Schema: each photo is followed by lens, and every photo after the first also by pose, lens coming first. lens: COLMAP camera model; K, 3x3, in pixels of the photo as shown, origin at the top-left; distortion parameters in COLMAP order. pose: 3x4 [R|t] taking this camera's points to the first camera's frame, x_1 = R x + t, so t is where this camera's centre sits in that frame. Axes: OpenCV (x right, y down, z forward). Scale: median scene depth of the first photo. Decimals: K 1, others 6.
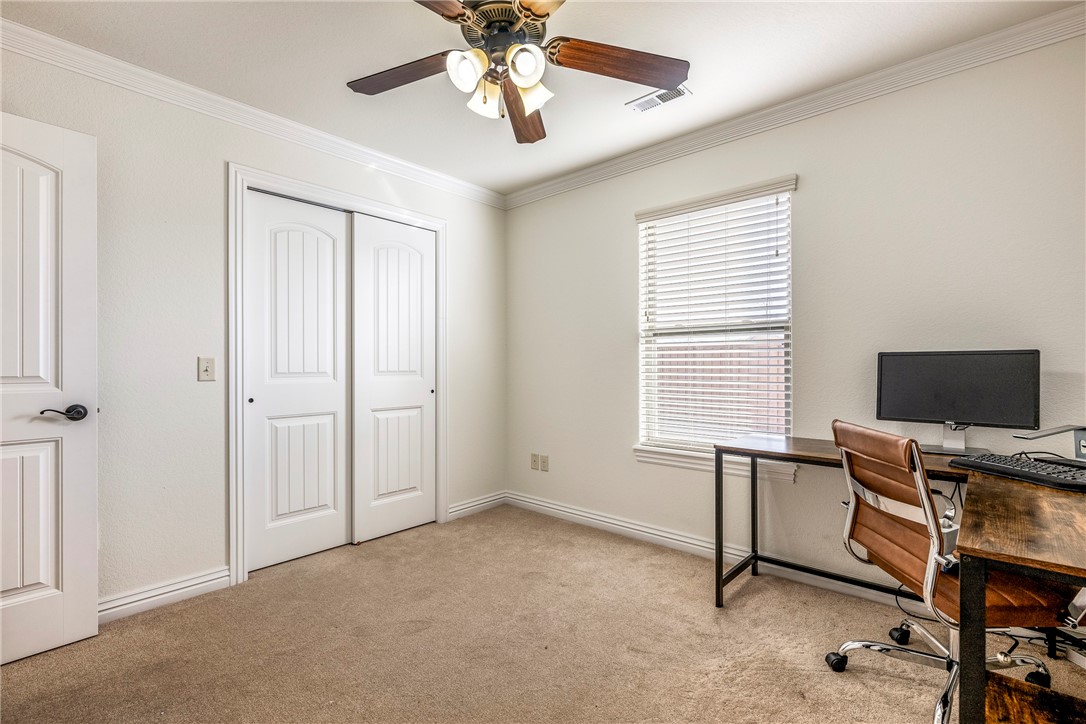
lens RADIAL K [[493.7, 0, 540.3], [0, 493.7, 362.9], [0, 0, 1]] dist [0.000348, 0.000776]
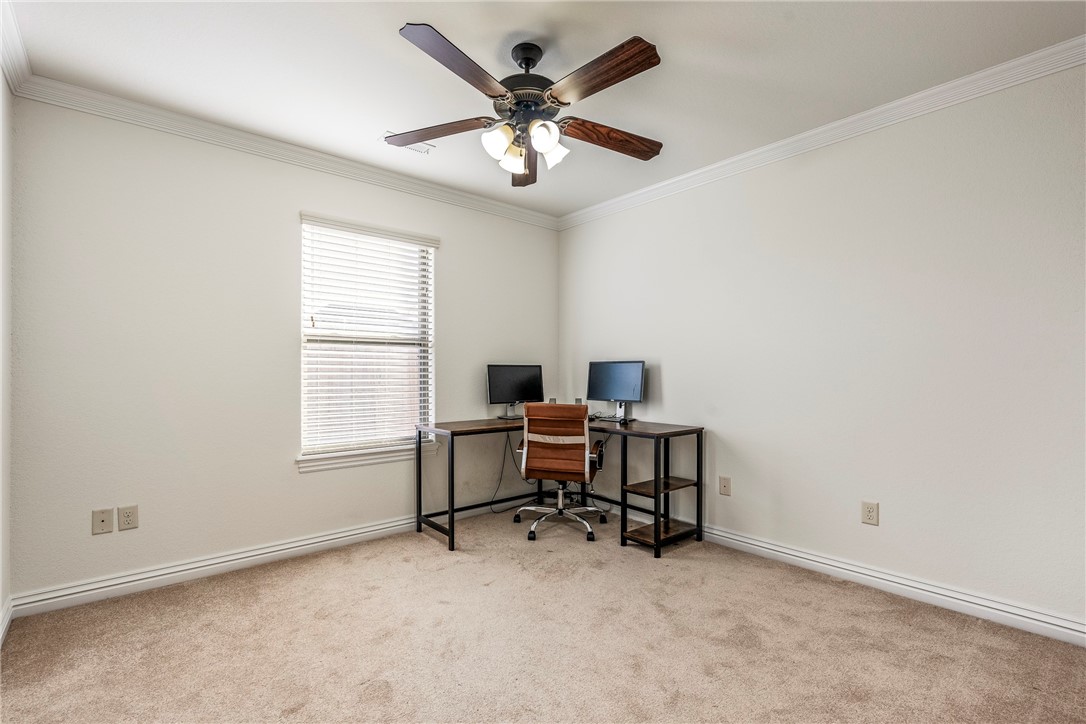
lens RADIAL K [[493.7, 0, 549.4], [0, 493.7, 363.8], [0, 0, 1]] dist [0.000348, 0.000776]
pose [[0.123859, 0.017801, 0.992140, -0.709637], [-0.005337, 0.999837, -0.017273, 0.003355], [-0.992285, -0.003155, 0.123934, 0.422192]]
